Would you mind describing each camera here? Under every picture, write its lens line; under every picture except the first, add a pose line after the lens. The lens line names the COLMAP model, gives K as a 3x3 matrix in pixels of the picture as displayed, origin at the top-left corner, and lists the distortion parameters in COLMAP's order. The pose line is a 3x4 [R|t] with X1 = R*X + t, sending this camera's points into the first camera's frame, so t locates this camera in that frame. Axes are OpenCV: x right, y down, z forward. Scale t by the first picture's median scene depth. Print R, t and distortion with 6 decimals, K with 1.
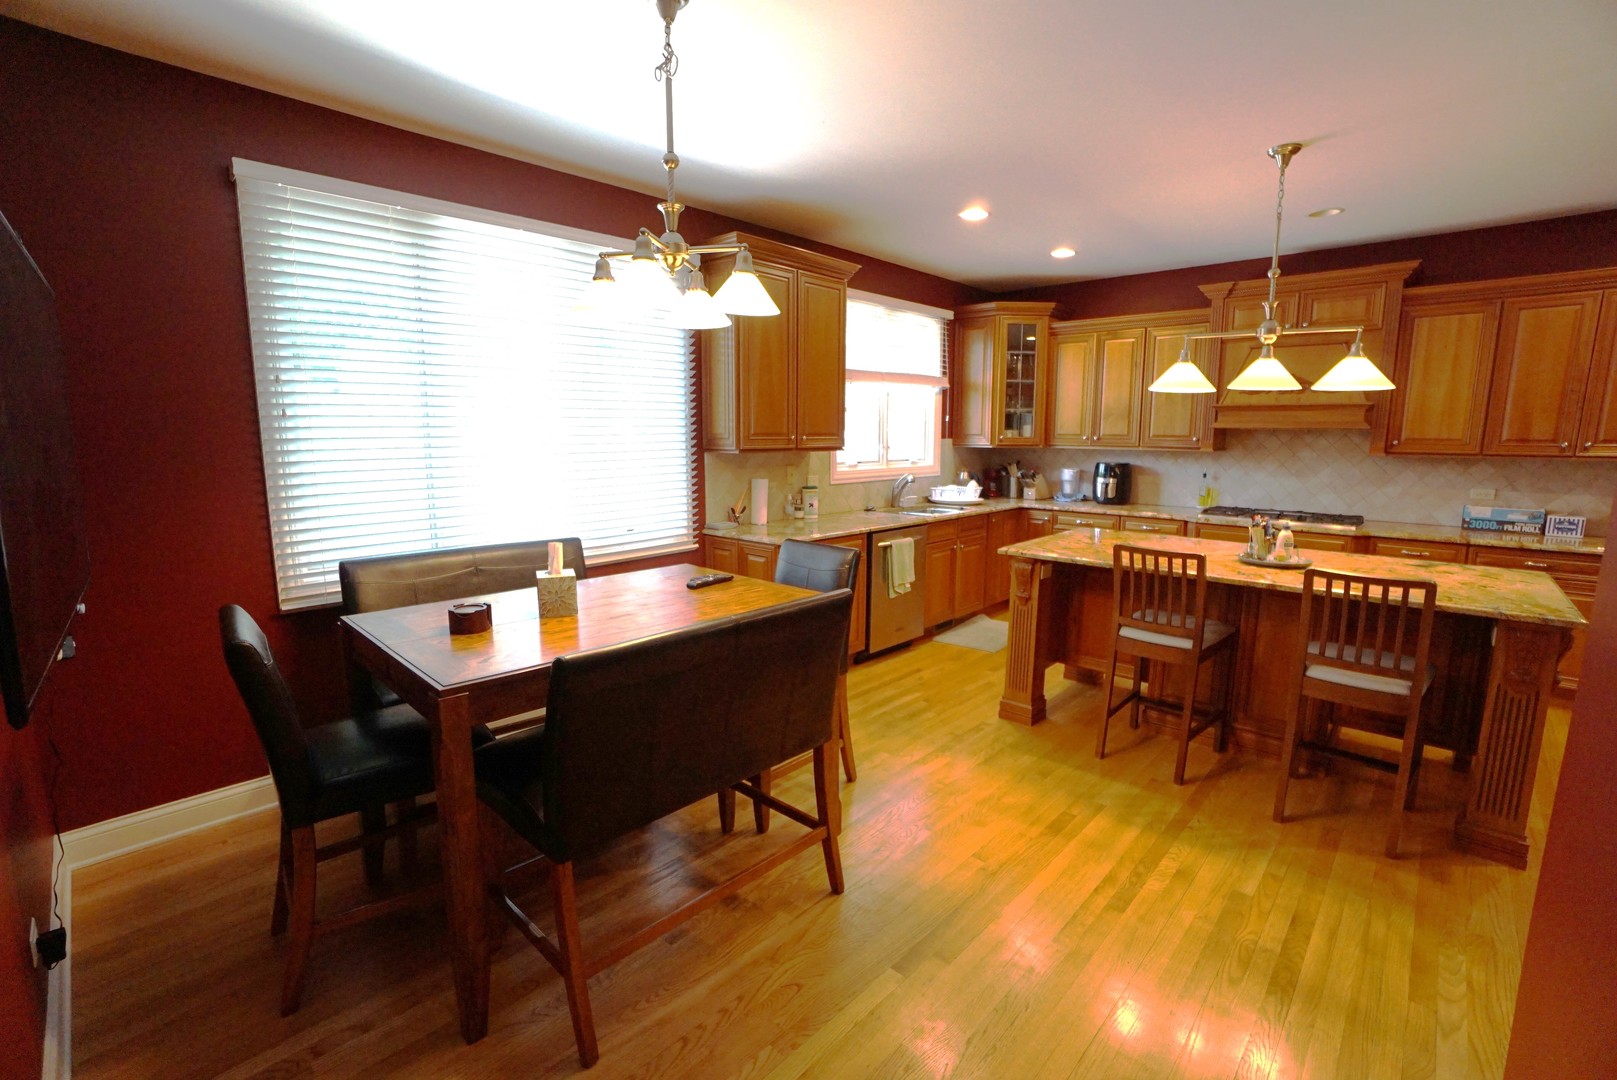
lens RADIAL K [[704.2, 0, 801.3], [0, 704.2, 535.8], [0, 0, 1]] dist [-0.044024, 0.008396]
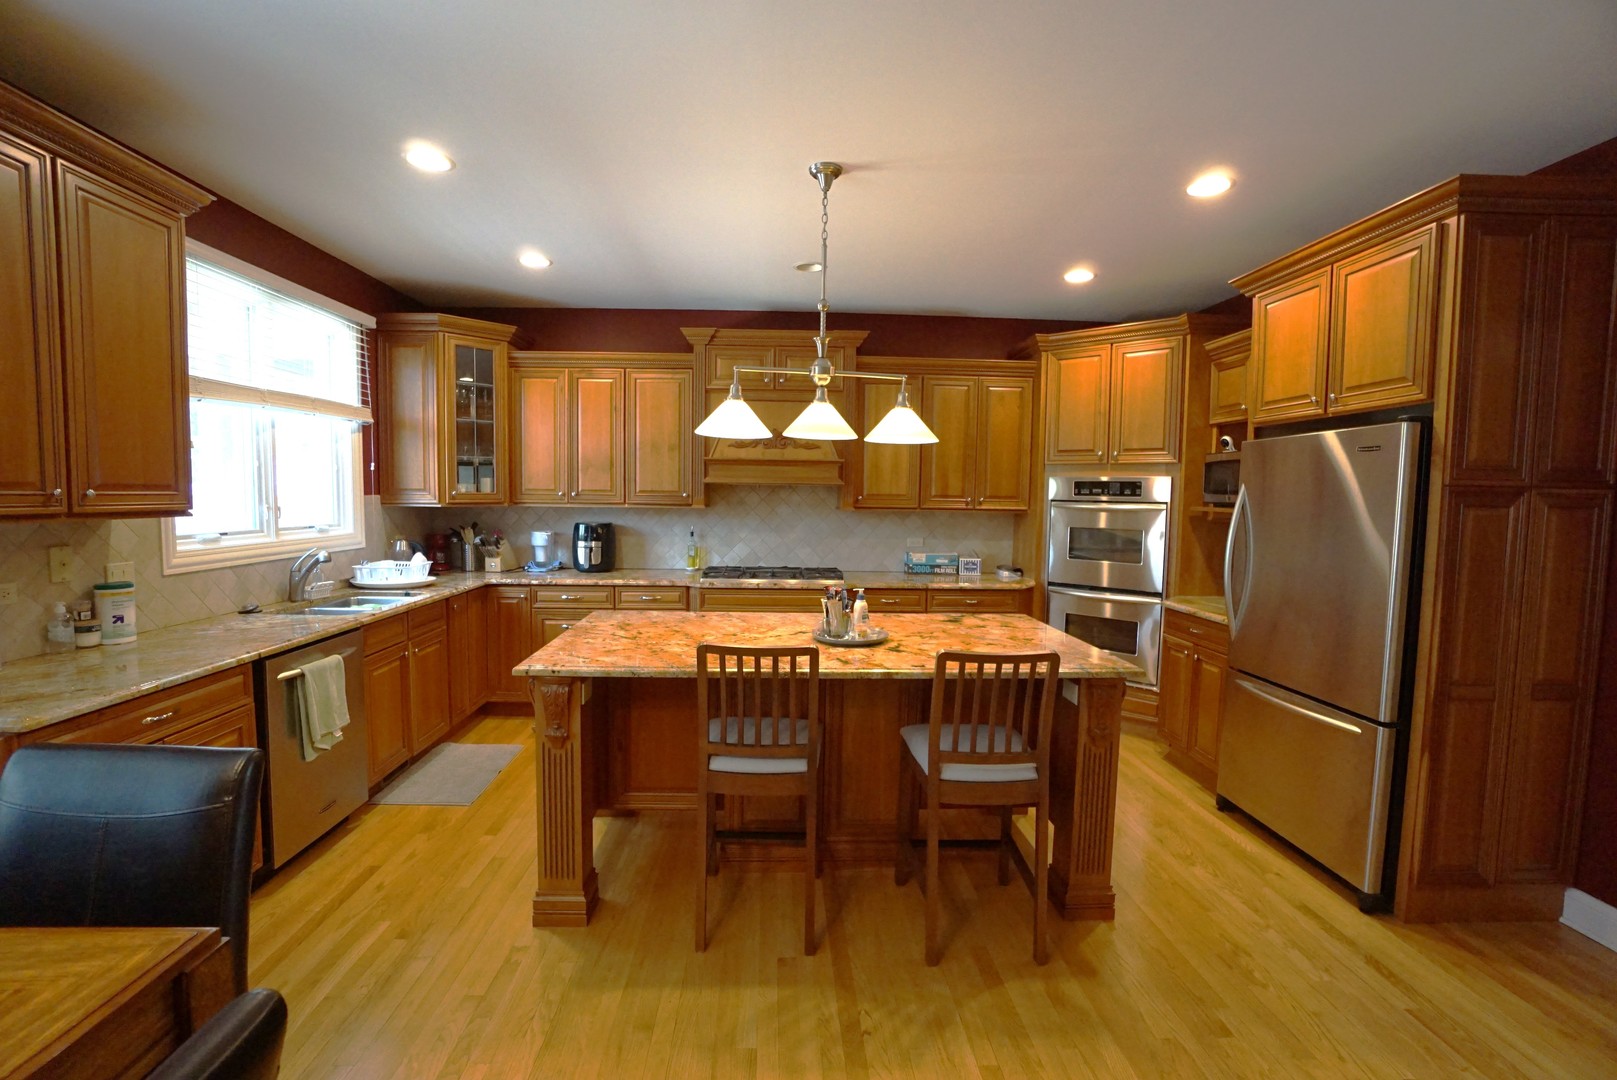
lens RADIAL K [[704.2, 0, 786.5], [0, 704.2, 540.2], [0, 0, 1]] dist [-0.044024, 0.008396]
pose [[0.707996, -0.040122, 0.705076, 0.011537], [0.091724, 0.995152, -0.035475, -0.040787], [-0.700235, 0.089788, 0.708244, 0.296008]]
